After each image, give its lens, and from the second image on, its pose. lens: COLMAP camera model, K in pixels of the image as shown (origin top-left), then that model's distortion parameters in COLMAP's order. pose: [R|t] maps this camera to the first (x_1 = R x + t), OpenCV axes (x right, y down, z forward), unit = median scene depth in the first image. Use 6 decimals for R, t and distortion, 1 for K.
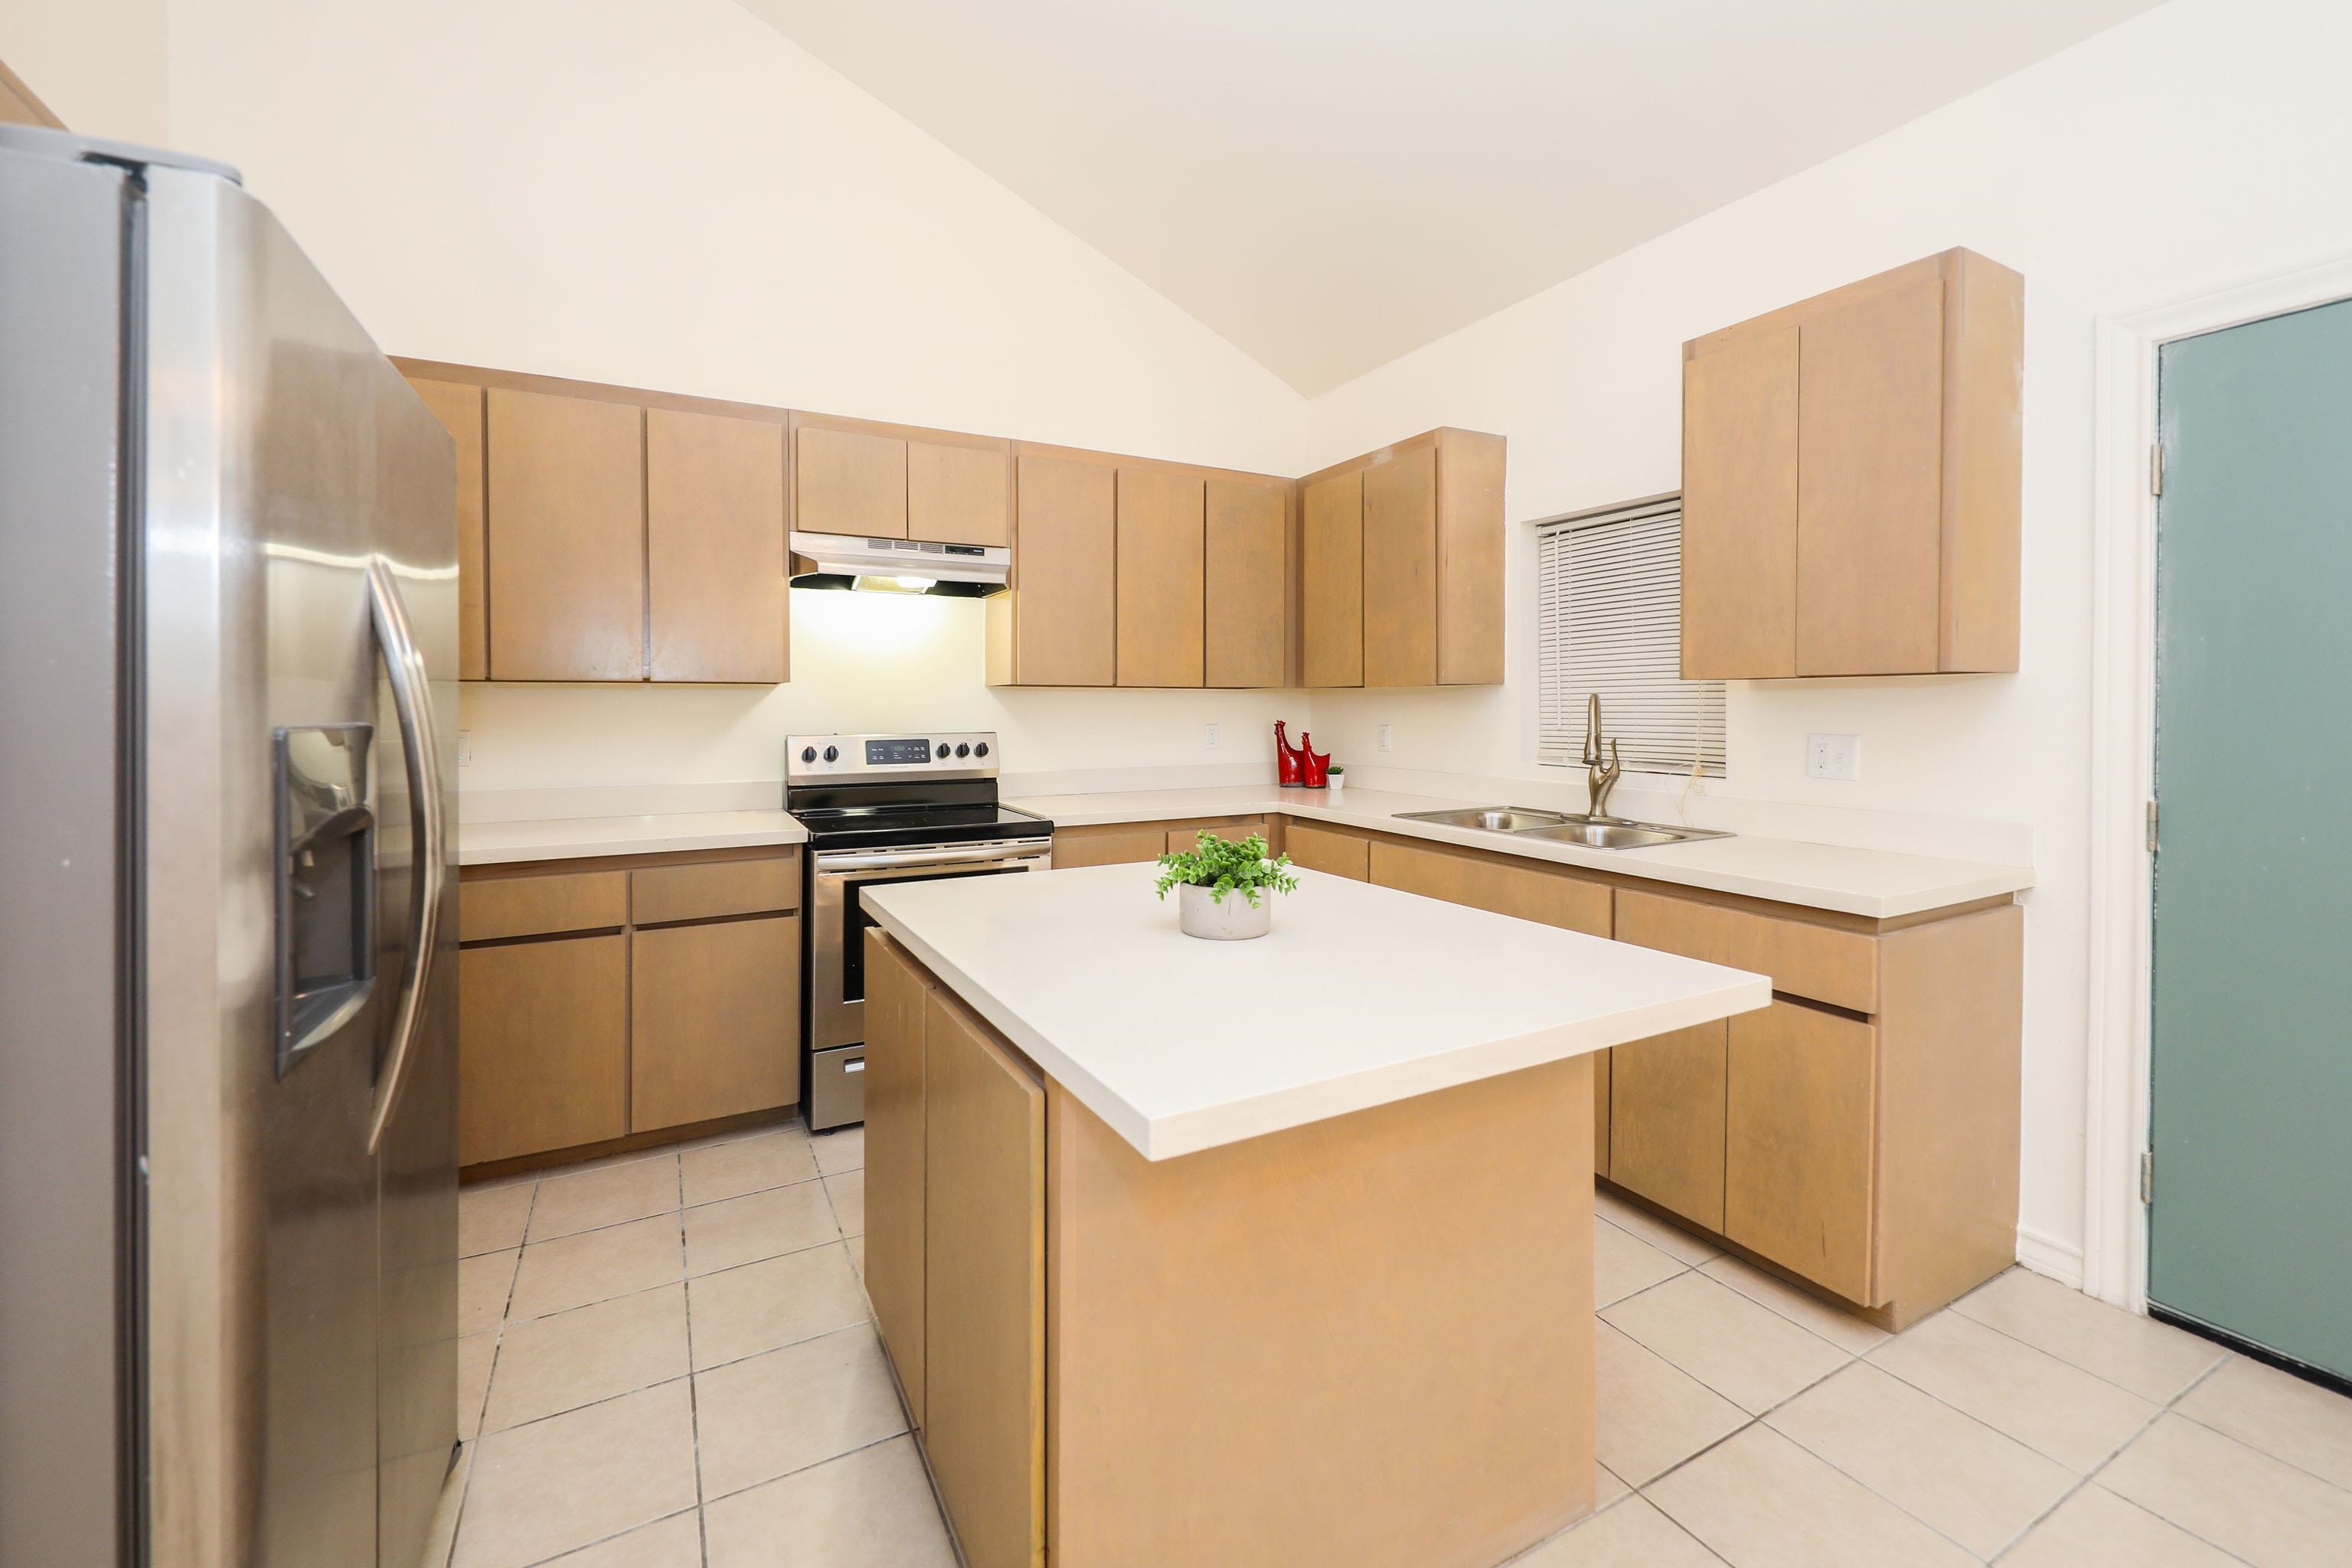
lens RADIAL K [[953.1, 0, 1183.3], [0, 953.1, 719.8], [0, 0, 1]] dist [0.009251, -0.002208]
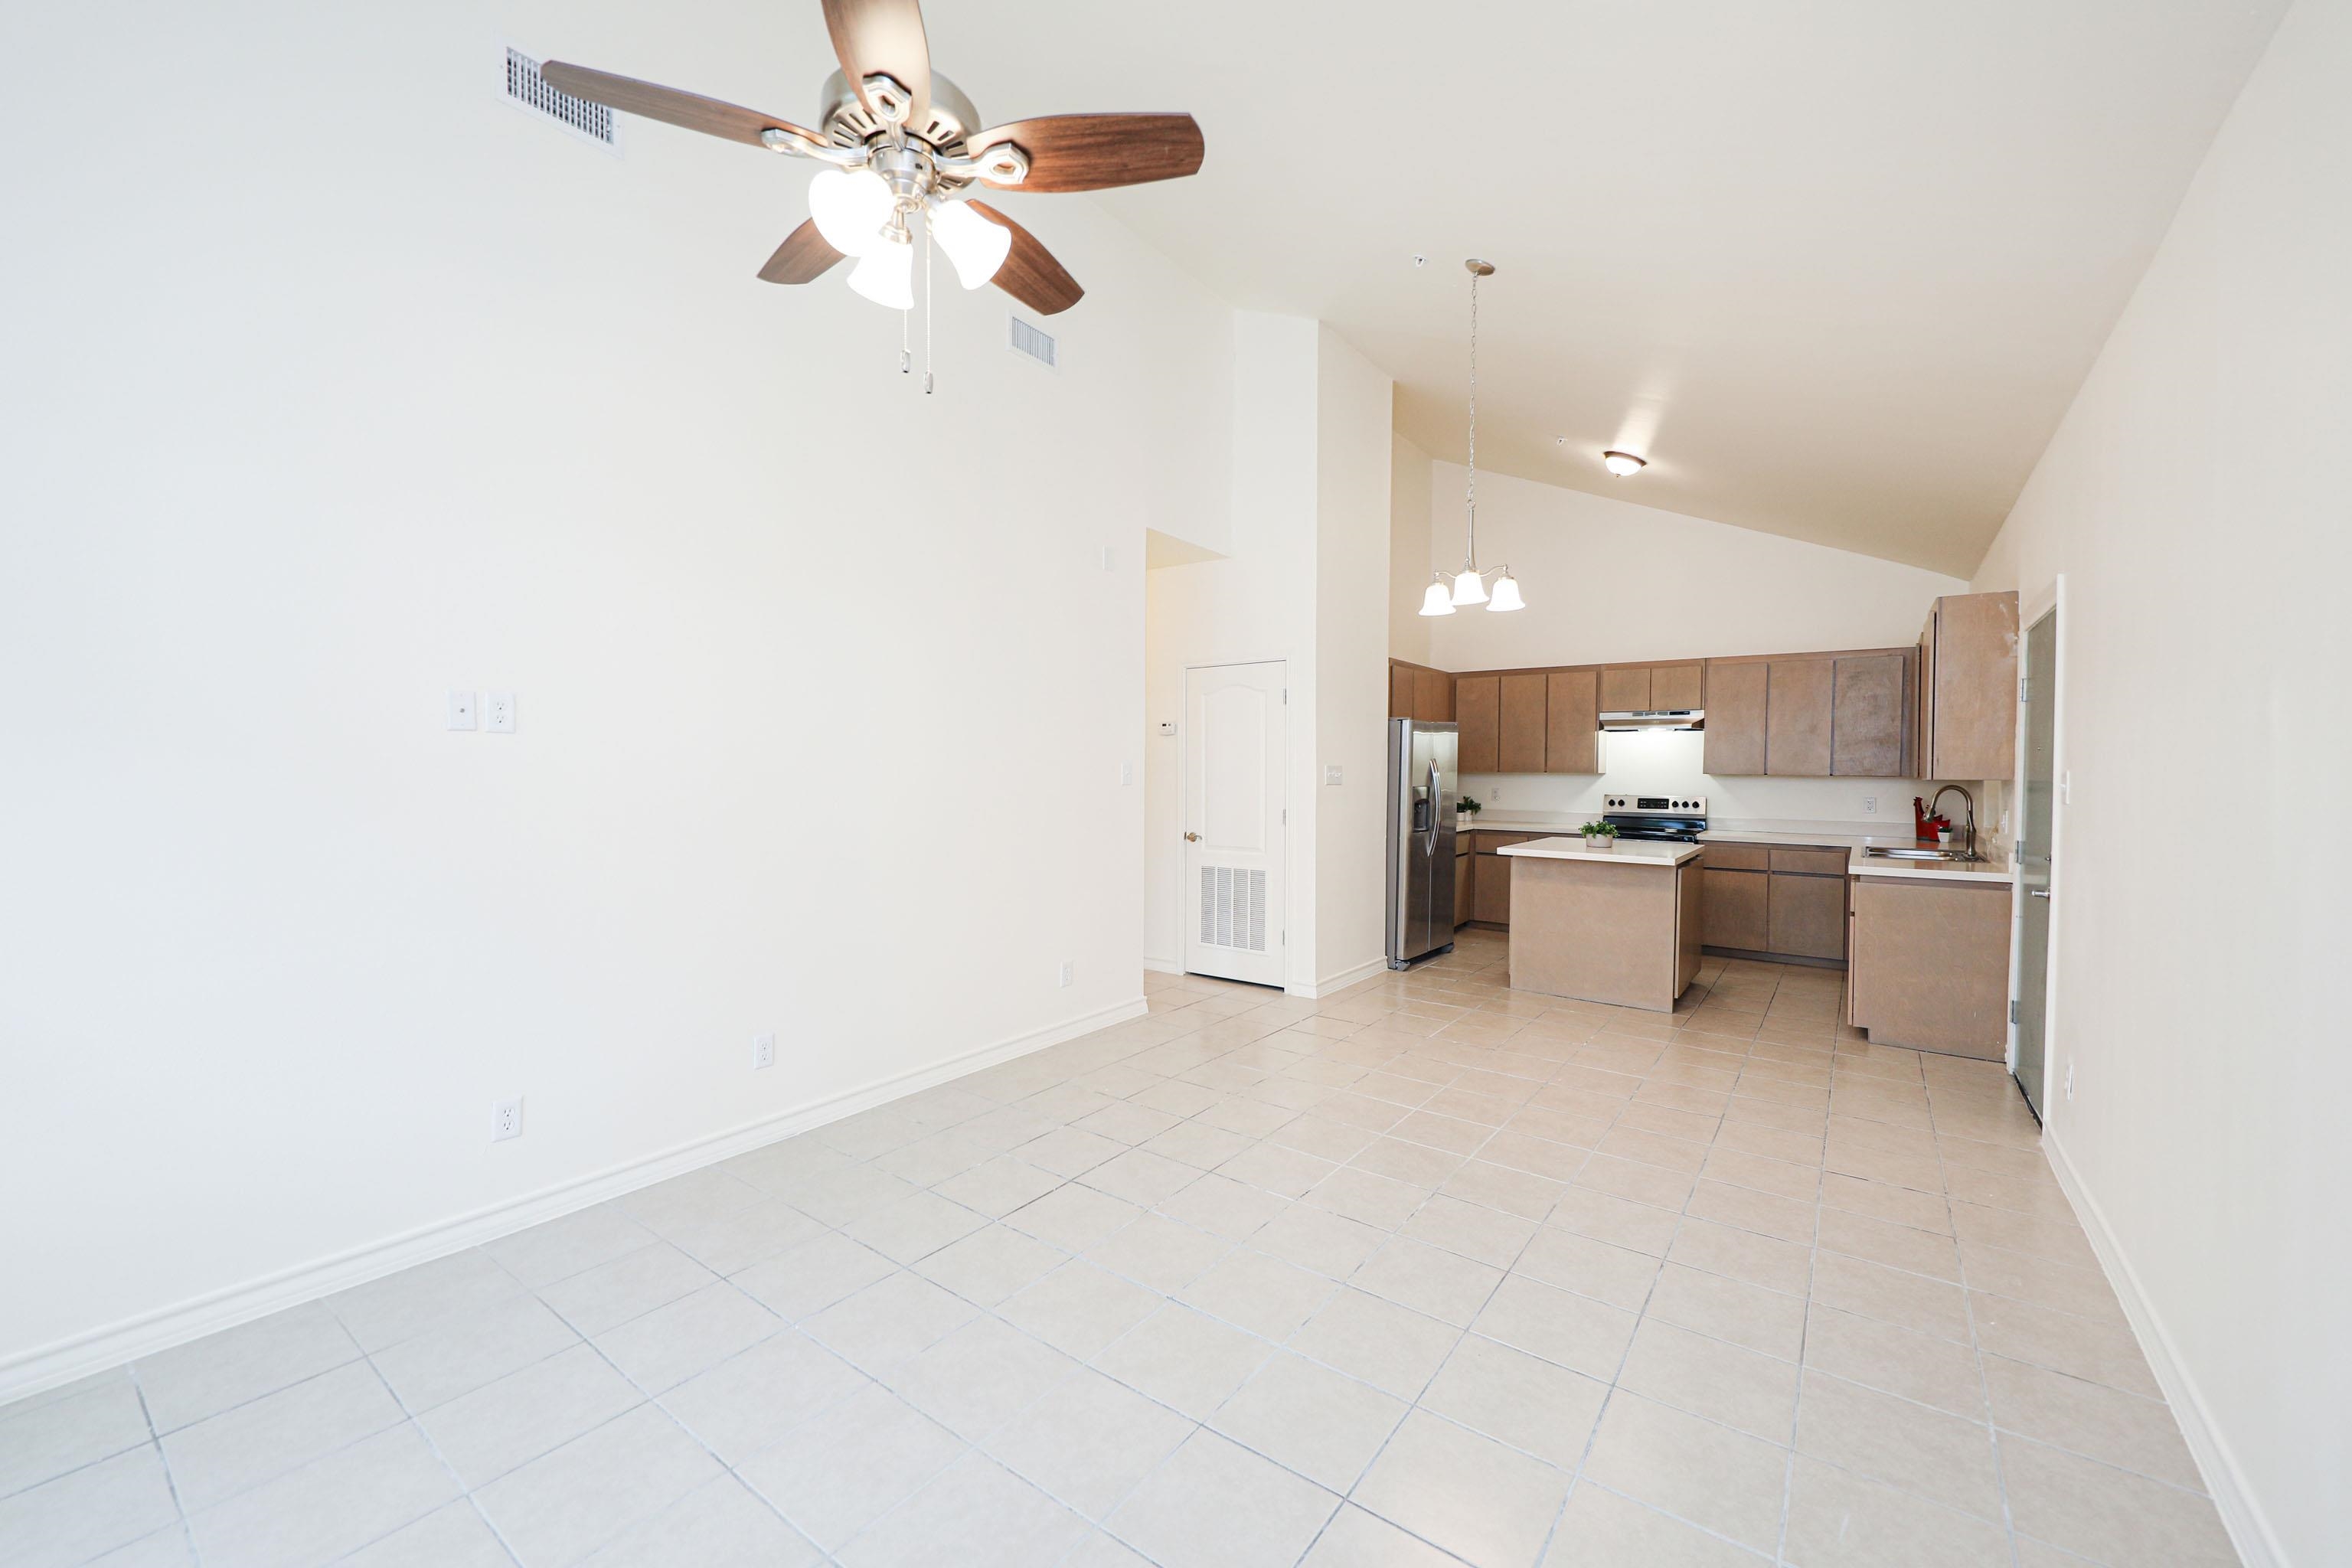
lens RADIAL K [[953.1, 0, 1168.2], [0, 953.1, 790.4], [0, 0, 1]] dist [0.009251, -0.002208]
pose [[0.428242, 0.028263, -0.903222, 1.300548], [-0.023069, 0.999527, 0.020339, -0.017610], [0.903369, 0.012127, 0.428692, -1.033796]]
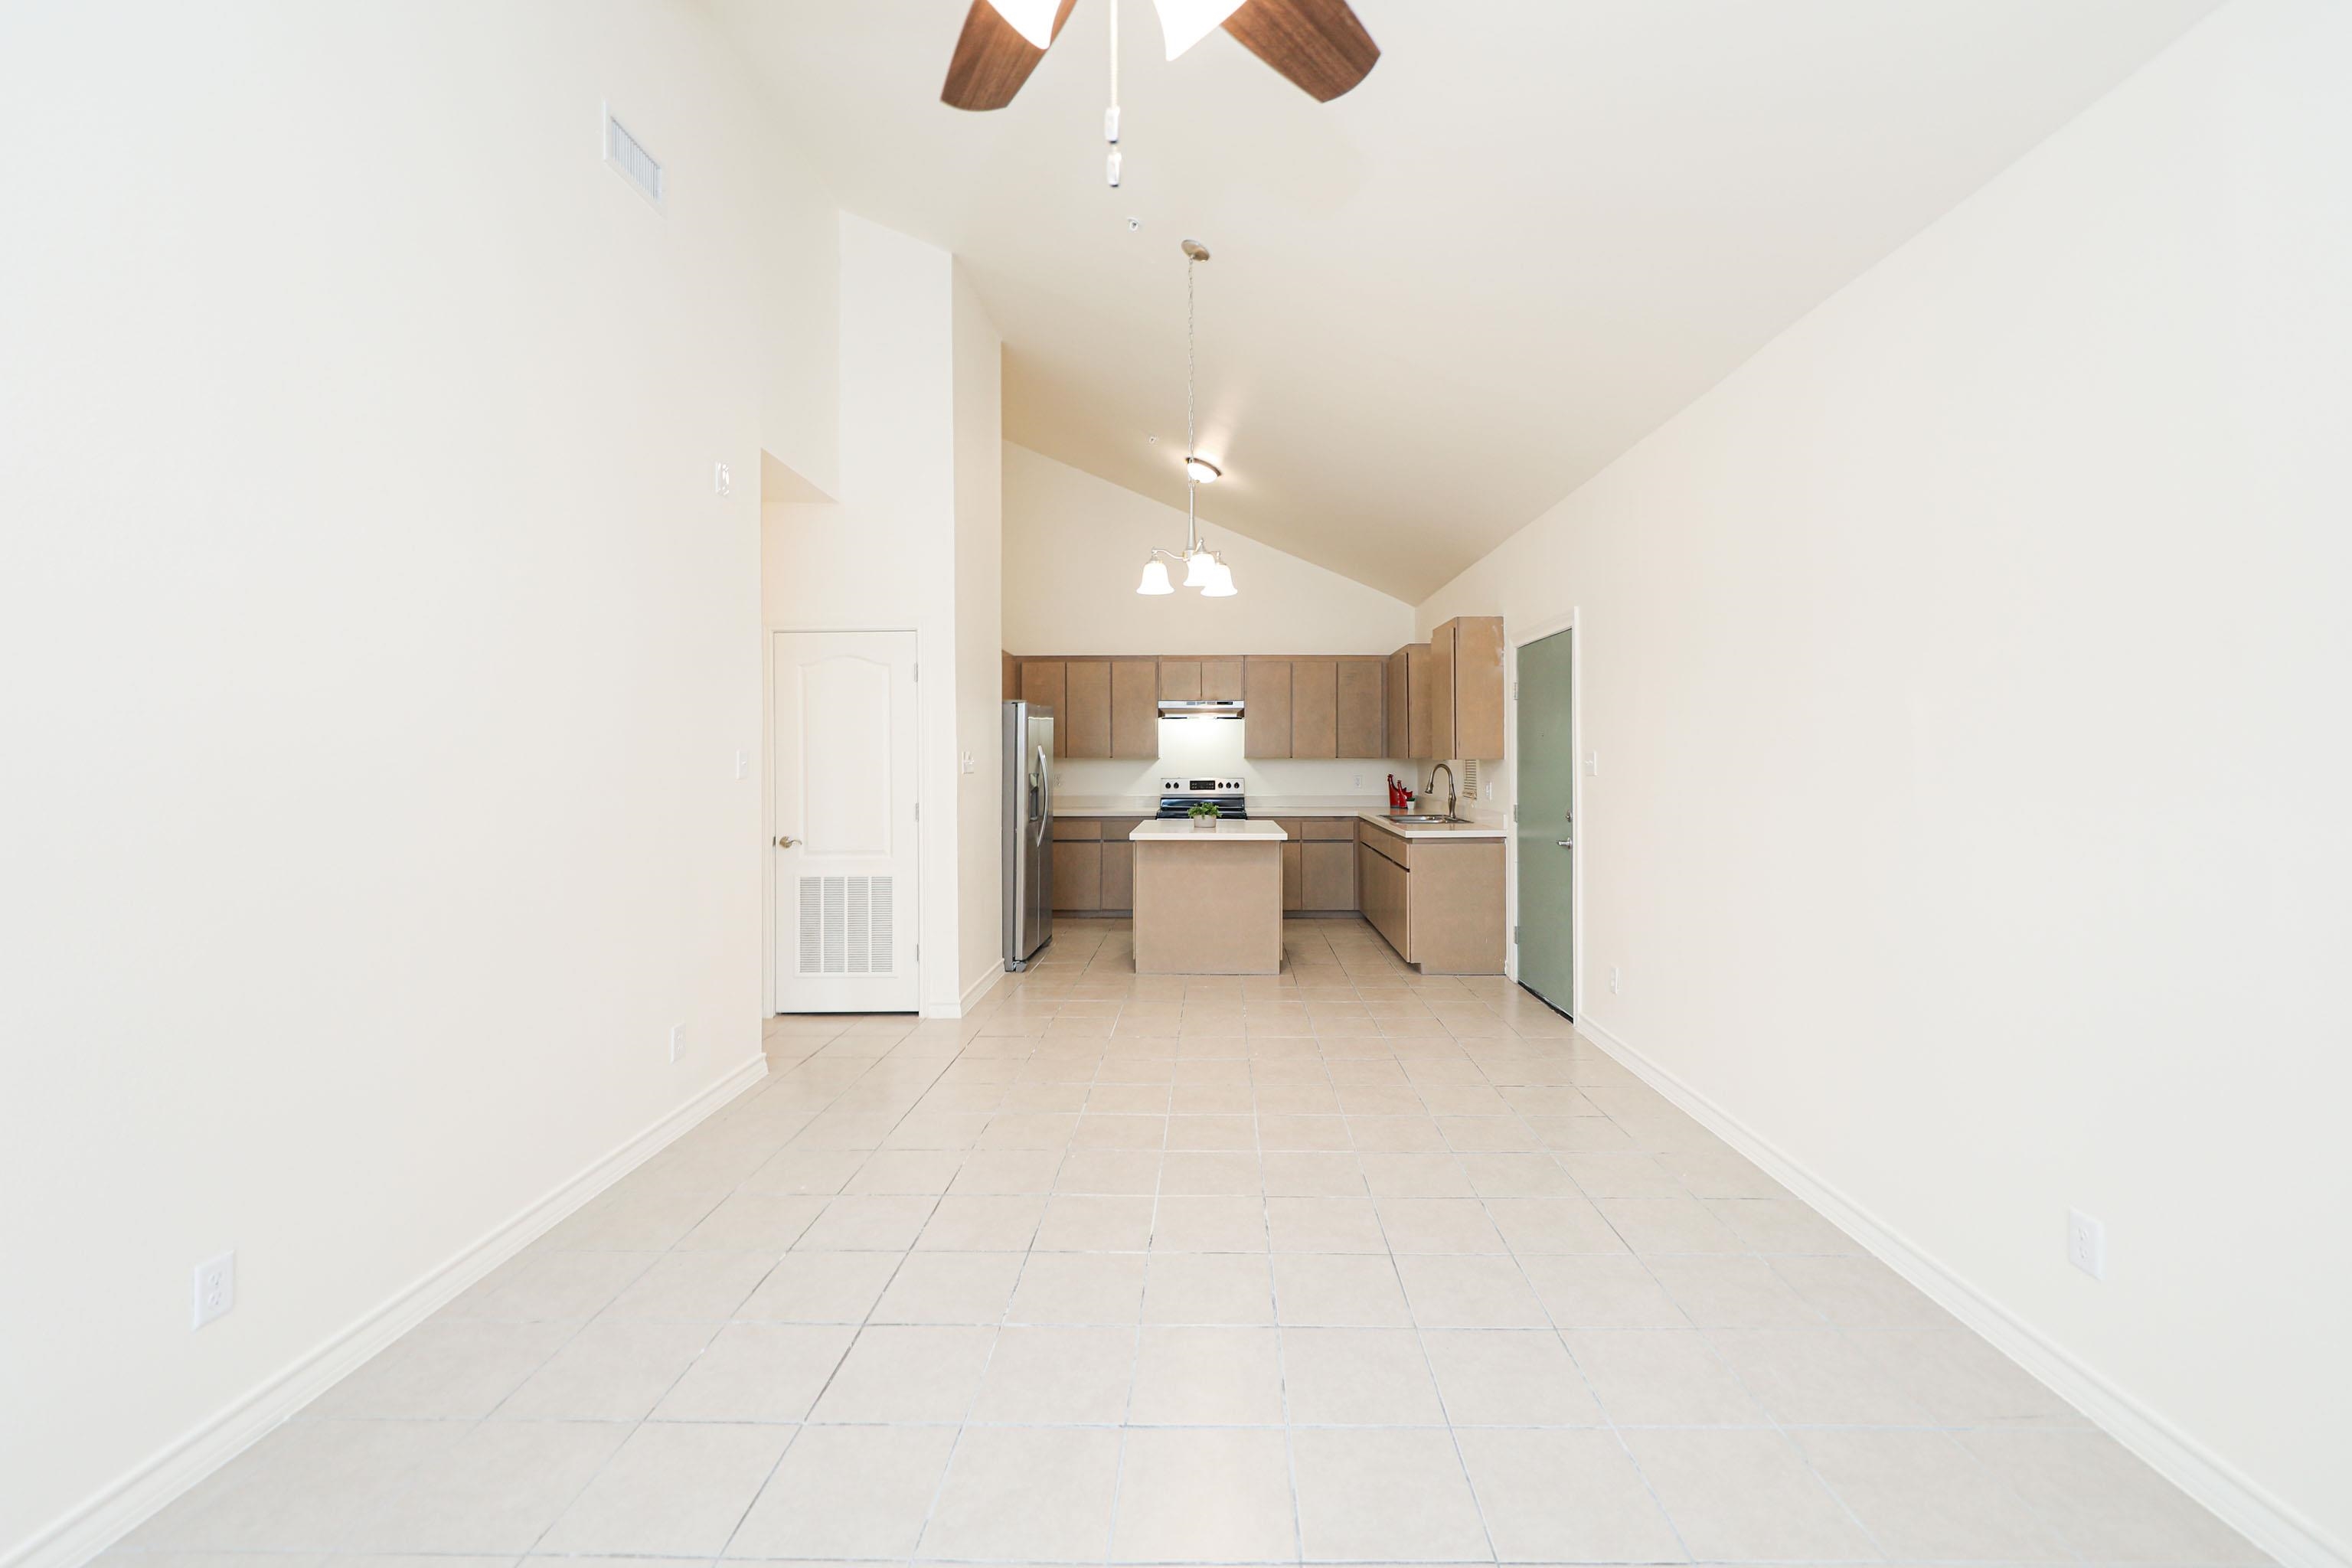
lens RADIAL K [[953.1, 0, 1228.6], [0, 953.1, 763.0], [0, 0, 1]] dist [0.009251, -0.002208]
pose [[0.881789, 0.003672, -0.471629, 0.965553], [-0.006836, 0.999964, -0.004995, -0.012356], [0.471594, 0.007628, 0.881783, -1.187752]]
